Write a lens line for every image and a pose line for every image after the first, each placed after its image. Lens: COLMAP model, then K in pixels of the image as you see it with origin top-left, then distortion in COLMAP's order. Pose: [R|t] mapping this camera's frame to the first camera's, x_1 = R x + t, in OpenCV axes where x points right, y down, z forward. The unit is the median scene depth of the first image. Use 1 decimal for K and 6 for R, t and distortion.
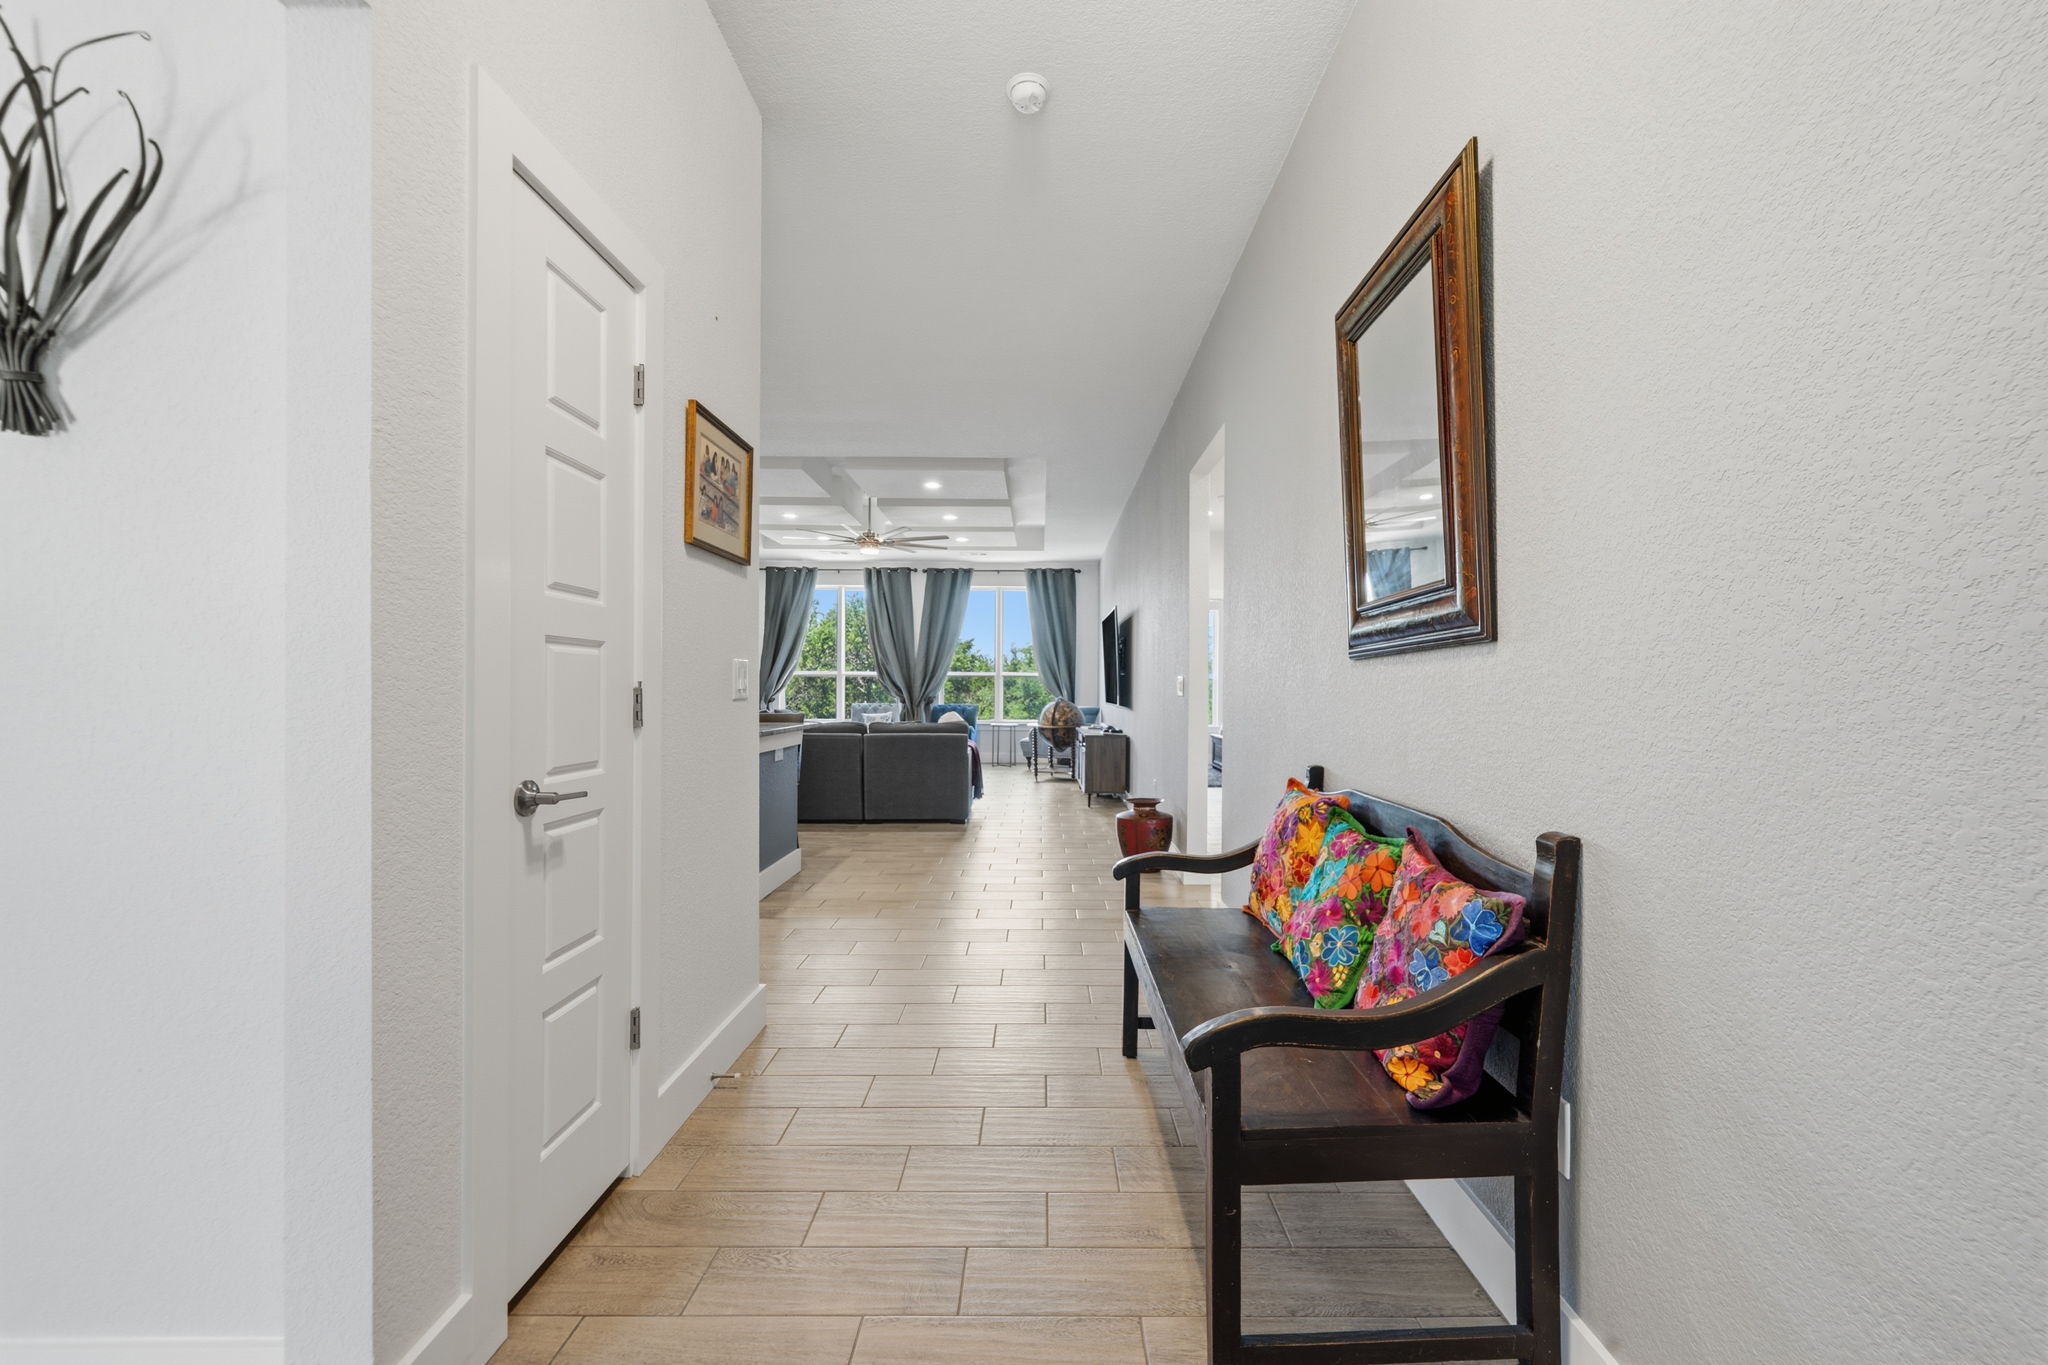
lens RADIAL K [[818.3, 0, 1062.8], [0, 818.3, 680.6], [0, 0, 1]] dist [-0.015033, 0.000237]
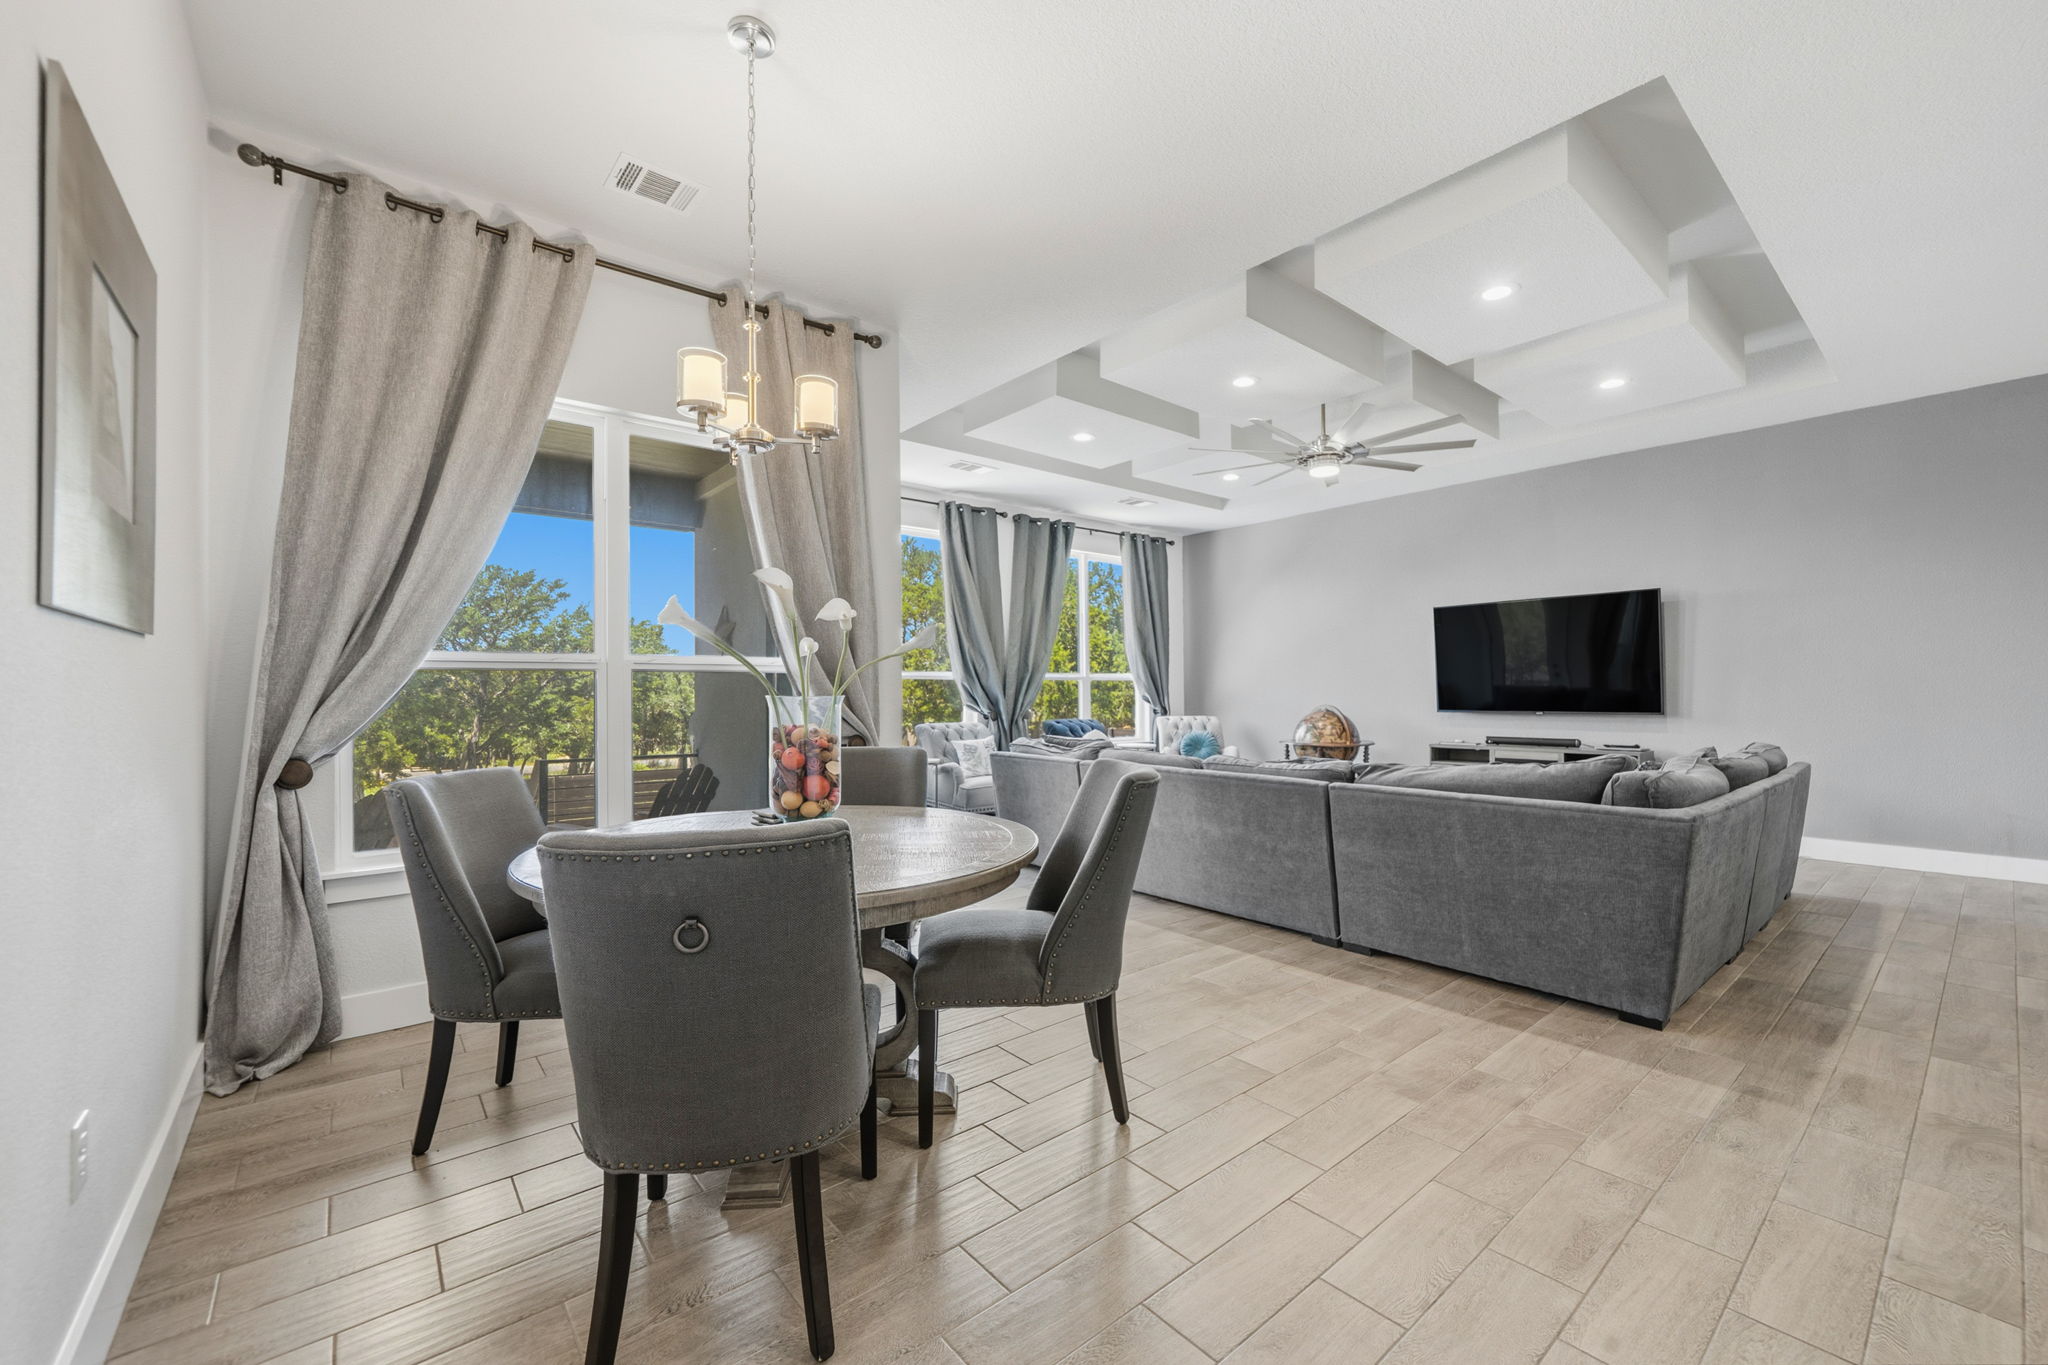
lens RADIAL K [[821.4, 0, 1043.5], [0, 821.4, 679.7], [0, 0, 1]] dist [0.001162, 0.000286]
pose [[0.777934, -0.005335, 0.628323, -0.572784], [0.007073, 0.999975, -0.000266, -0.003479], [-0.628306, 0.004651, 0.777952, 0.476102]]
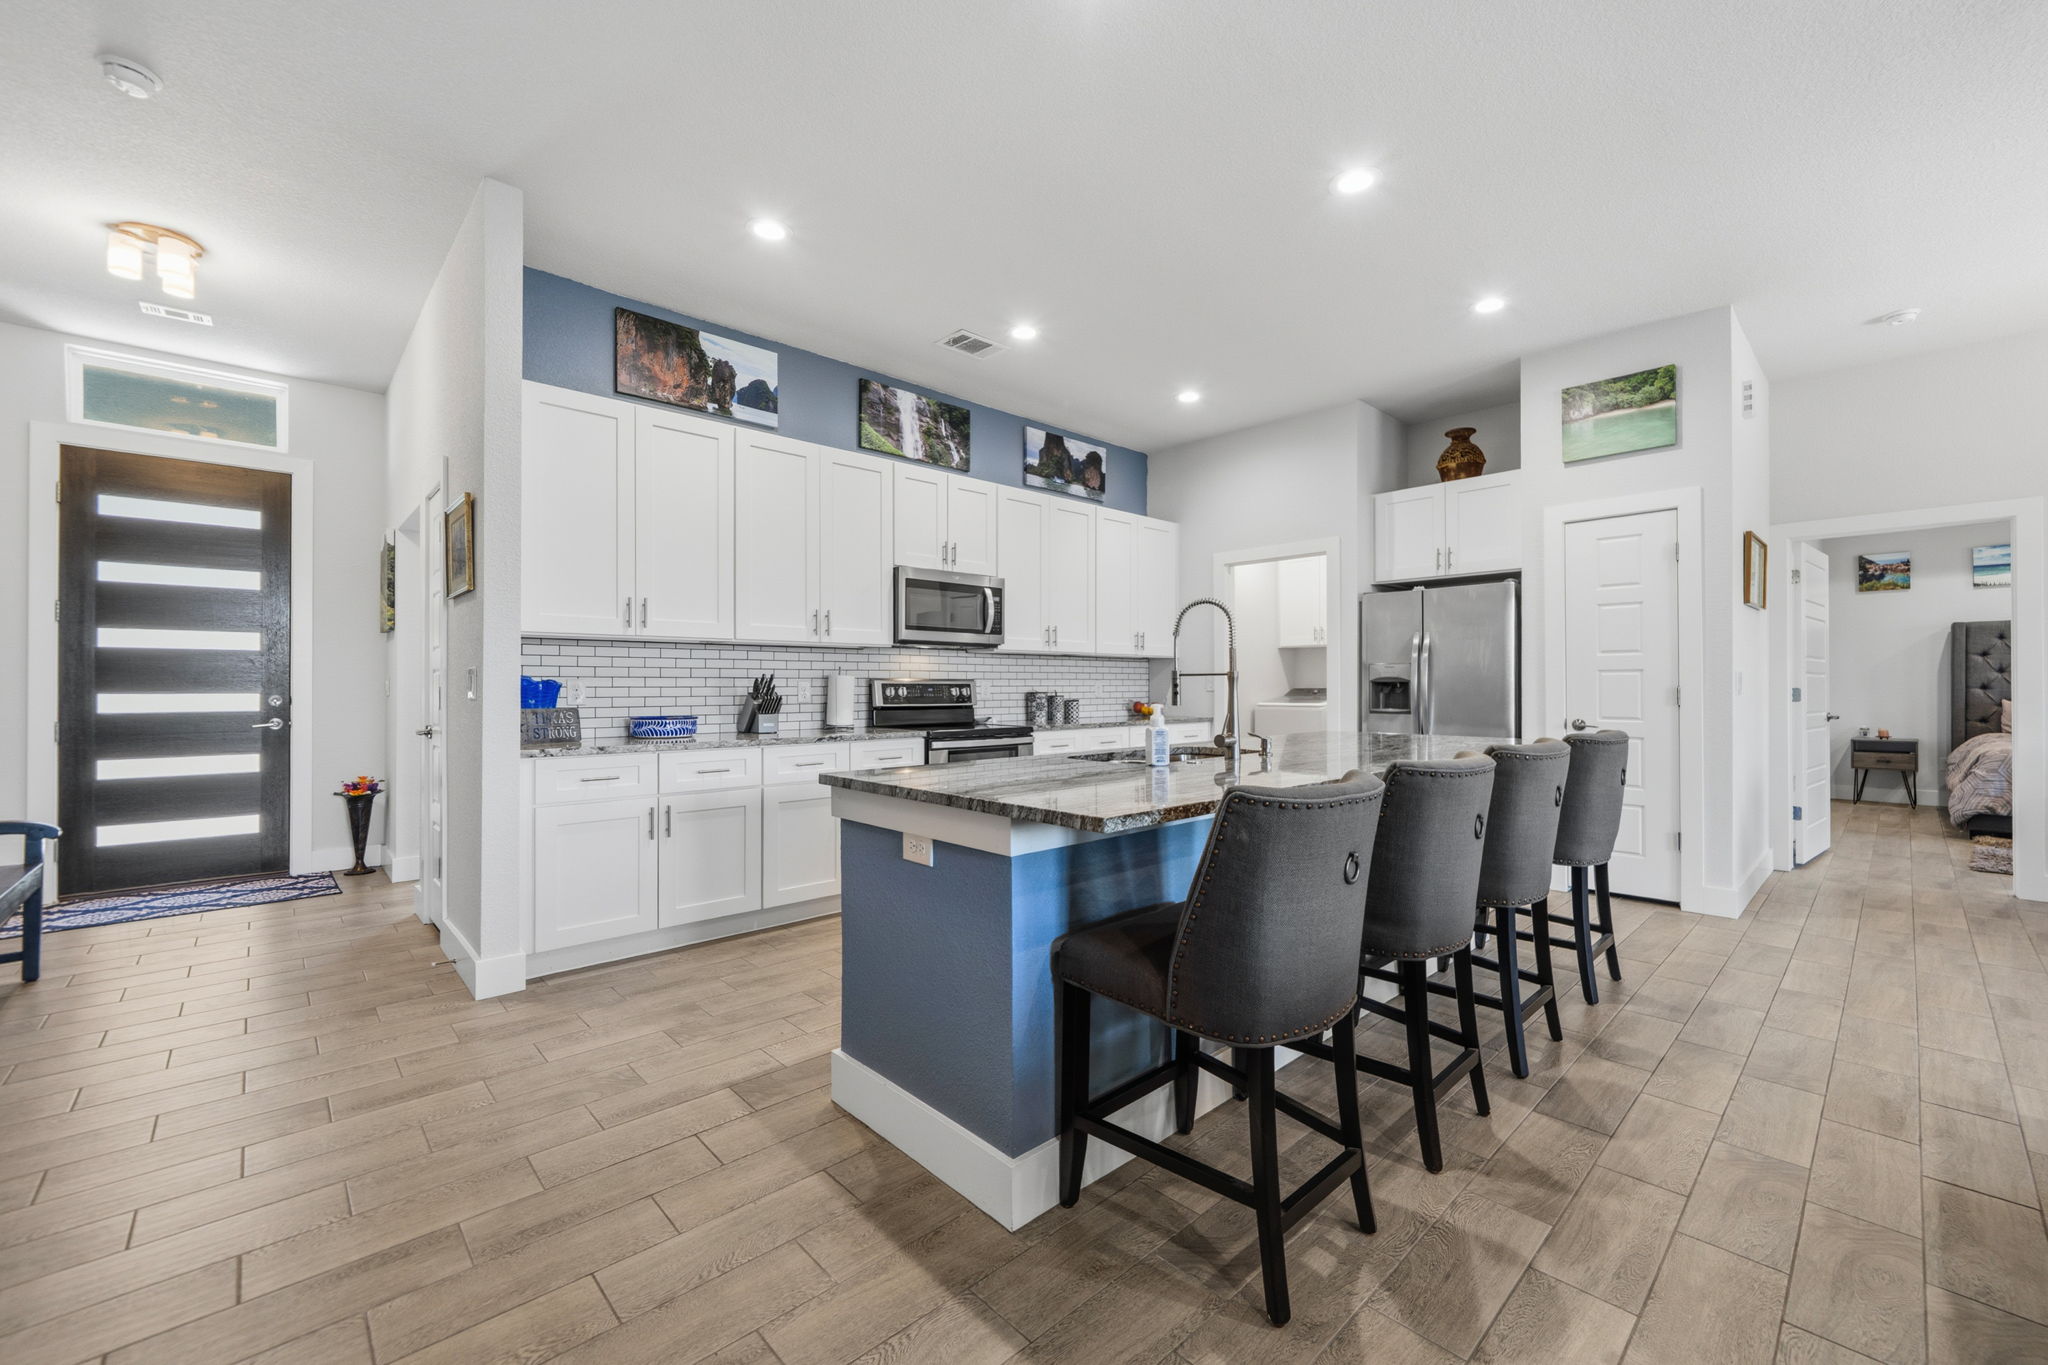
lens RADIAL K [[828.1, 0, 1028.5], [0, 828.1, 685.3], [0, 0, 1]] dist [-0.000726, -0.000101]
pose [[-0.745874, -0.008055, -0.666038, -0.040123], [0.001015, 0.999912, -0.013230, 0.004316], [0.666086, -0.010544, -0.745800, 0.517968]]
